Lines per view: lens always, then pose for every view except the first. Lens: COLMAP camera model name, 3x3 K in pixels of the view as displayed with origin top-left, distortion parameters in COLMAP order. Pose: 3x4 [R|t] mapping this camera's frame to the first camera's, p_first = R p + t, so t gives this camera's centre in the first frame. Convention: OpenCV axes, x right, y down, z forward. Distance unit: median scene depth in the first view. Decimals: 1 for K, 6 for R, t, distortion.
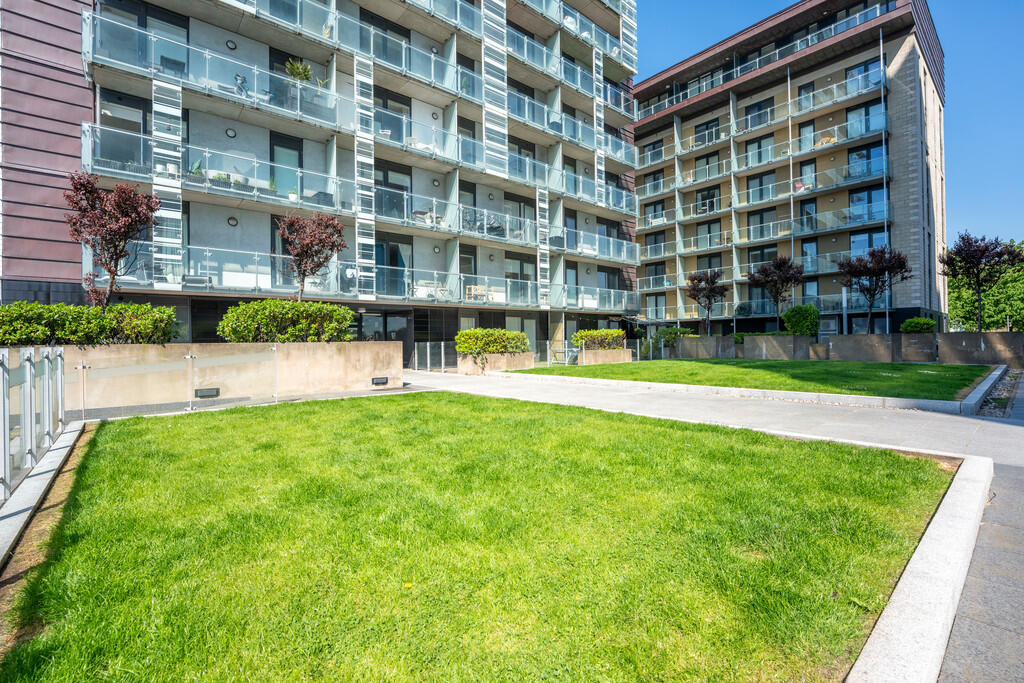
lens RADIAL K [[452.2, 0, 516.3], [0, 452.2, 344.3], [0, 0, 1]] dist [-0.018433, 0.000369]
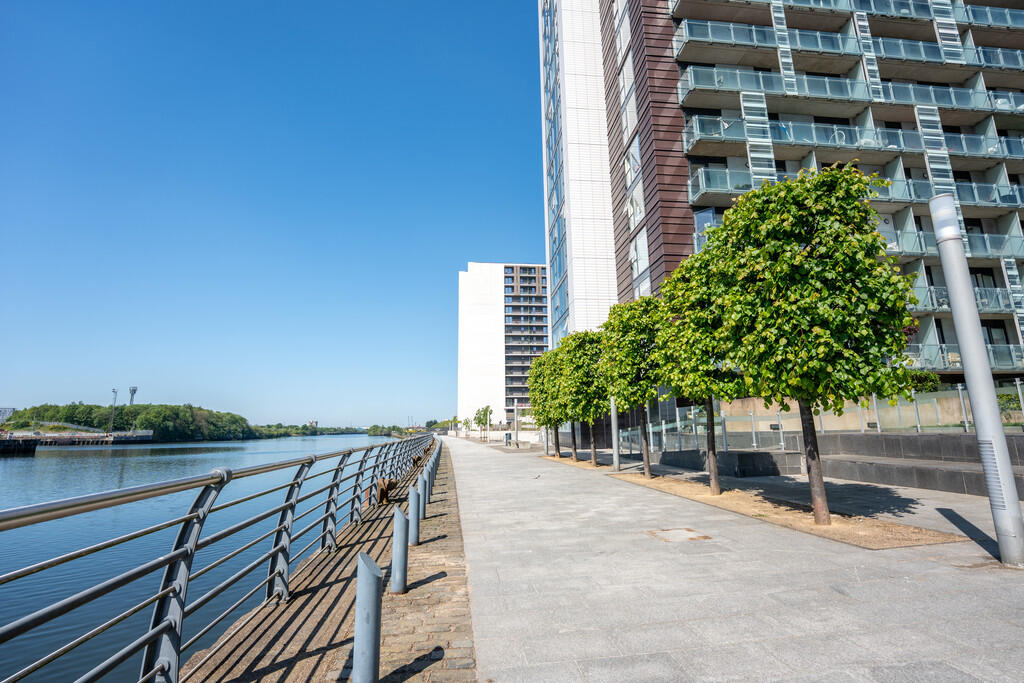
lens RADIAL K [[452.2, 0, 516.3], [0, 452.2, 344.3], [0, 0, 1]] dist [-0.018433, 0.000369]
pose [[0.813904, -0.118594, -0.568767, -0.351158], [-0.001503, 0.978513, -0.206181, 0.070497], [0.580997, 0.168666, 0.796237, -0.495340]]
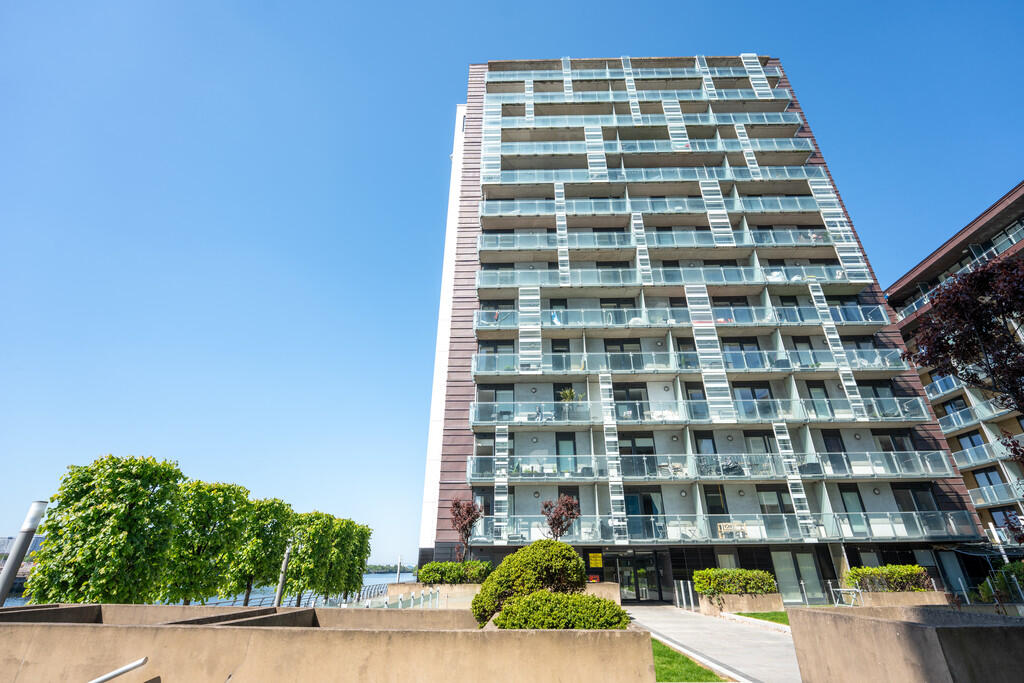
lens RADIAL K [[452.2, 0, 516.3], [0, 452.2, 344.3], [0, 0, 1]] dist [-0.018433, 0.000369]
pose [[0.747699, -0.288948, -0.597875, 0.321162], [-0.011670, 0.894507, -0.446902, -0.025158], [0.663935, 0.341126, 0.665450, -0.224855]]
